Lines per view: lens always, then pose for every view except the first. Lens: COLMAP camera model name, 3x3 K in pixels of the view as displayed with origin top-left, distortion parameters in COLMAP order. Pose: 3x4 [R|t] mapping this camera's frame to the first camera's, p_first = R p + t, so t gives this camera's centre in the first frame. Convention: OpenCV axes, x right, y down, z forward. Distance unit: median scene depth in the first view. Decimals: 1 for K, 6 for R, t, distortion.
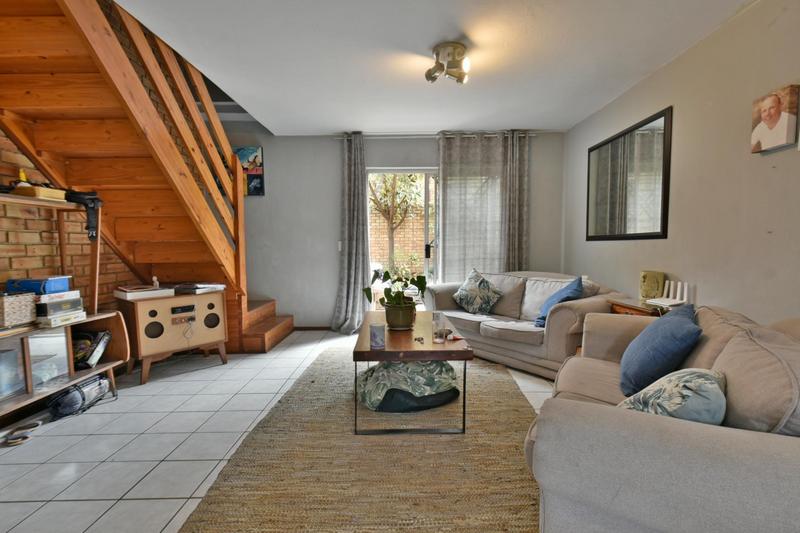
lens RADIAL K [[380.7, 0, 398.7], [0, 380.7, 275.9], [0, 0, 1]] dist [0.023088, -0.014223]
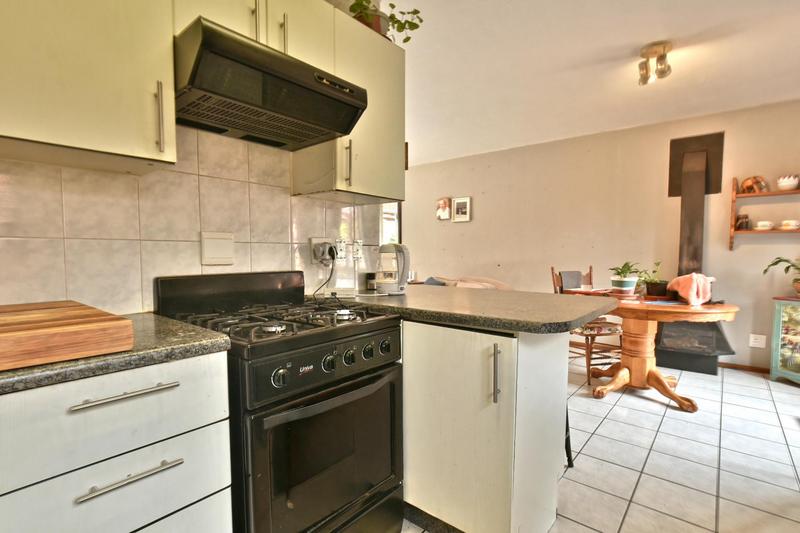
lens RADIAL K [[398.0, 0, 396.0], [0, 398.0, 275.2], [0, 0, 1]] dist [0.030214, -0.017889]
pose [[0.637501, -0.035004, 0.769654, -0.743666], [0.054893, 0.998492, -0.000056, 0.025403], [-0.768492, 0.042284, 0.638461, -0.275090]]
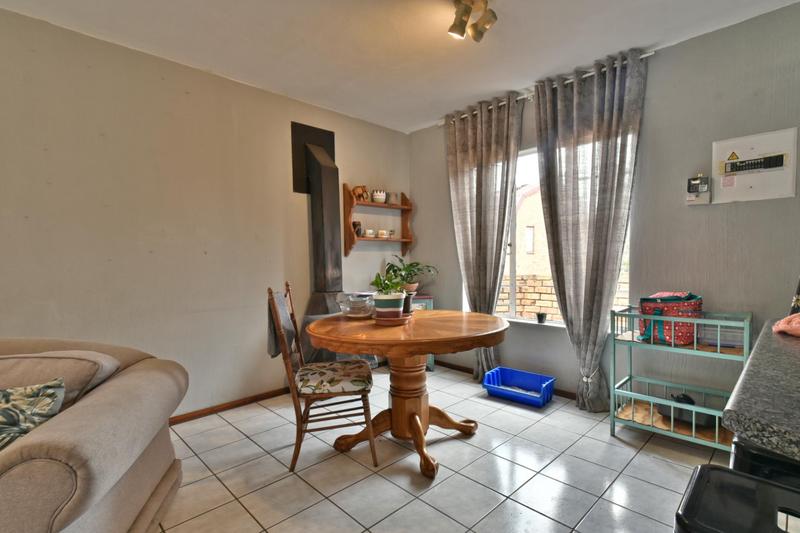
lens RADIAL K [[380.7, 0, 398.7], [0, 380.7, 275.9], [0, 0, 1]] dist [0.023088, -0.014223]
pose [[-0.703568, -0.016481, 0.710437, -0.226958], [0.076107, 0.992234, 0.098389, -0.023264], [-0.706541, 0.123292, -0.696849, 0.262090]]
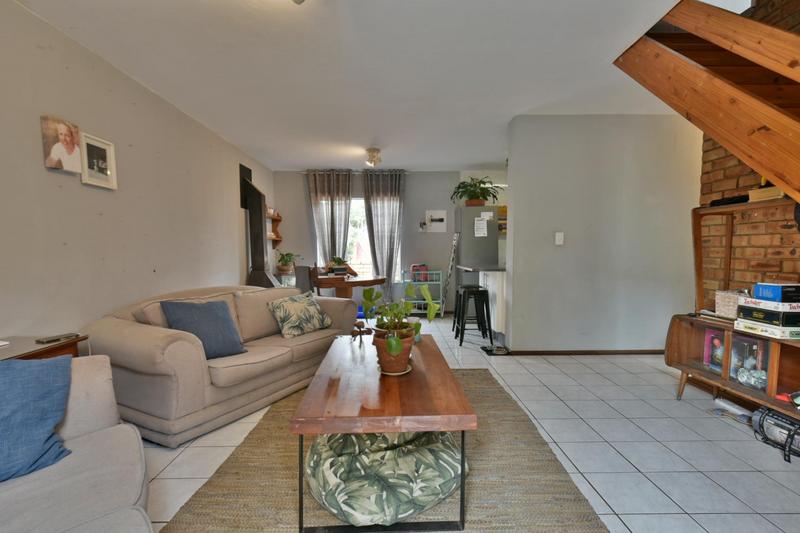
lens RADIAL K [[380.7, 0, 398.7], [0, 380.7, 275.9], [0, 0, 1]] dist [0.023088, -0.014223]
pose [[-0.999680, 0.012809, -0.021802, 0.007833], [0.009460, 0.989043, 0.147323, -0.094260], [0.023450, 0.147070, -0.988848, 1.134203]]
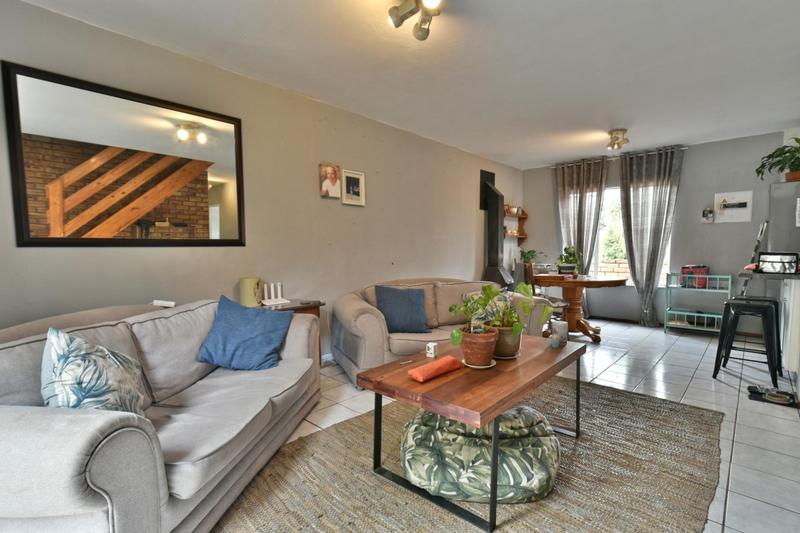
lens RADIAL K [[381.6, 0, 401.0], [0, 381.6, 273.9], [0, 0, 1]] dist [0.024632, -0.000501]
pose [[-0.742865, -0.036048, 0.668469, -0.235949], [0.062264, 0.990500, 0.122607, -0.090734], [-0.666539, 0.132702, -0.733564, 1.098304]]
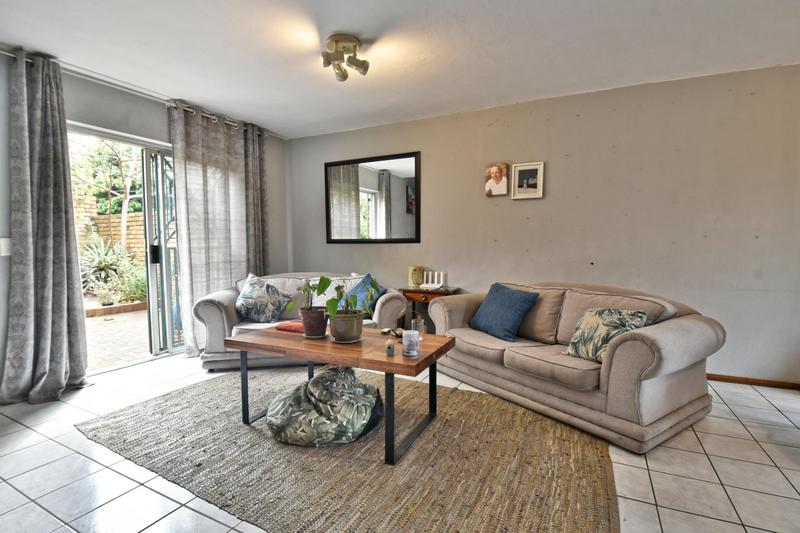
lens RADIAL K [[380.9, 0, 395.4], [0, 380.9, 277.1], [0, 0, 1]] dist [0.000597, -0.018075]
pose [[0.453775, -0.066235, 0.888651, -0.460529], [0.068111, 0.996895, 0.039523, -0.022969], [-0.888510, 0.042592, 0.456877, 0.317931]]
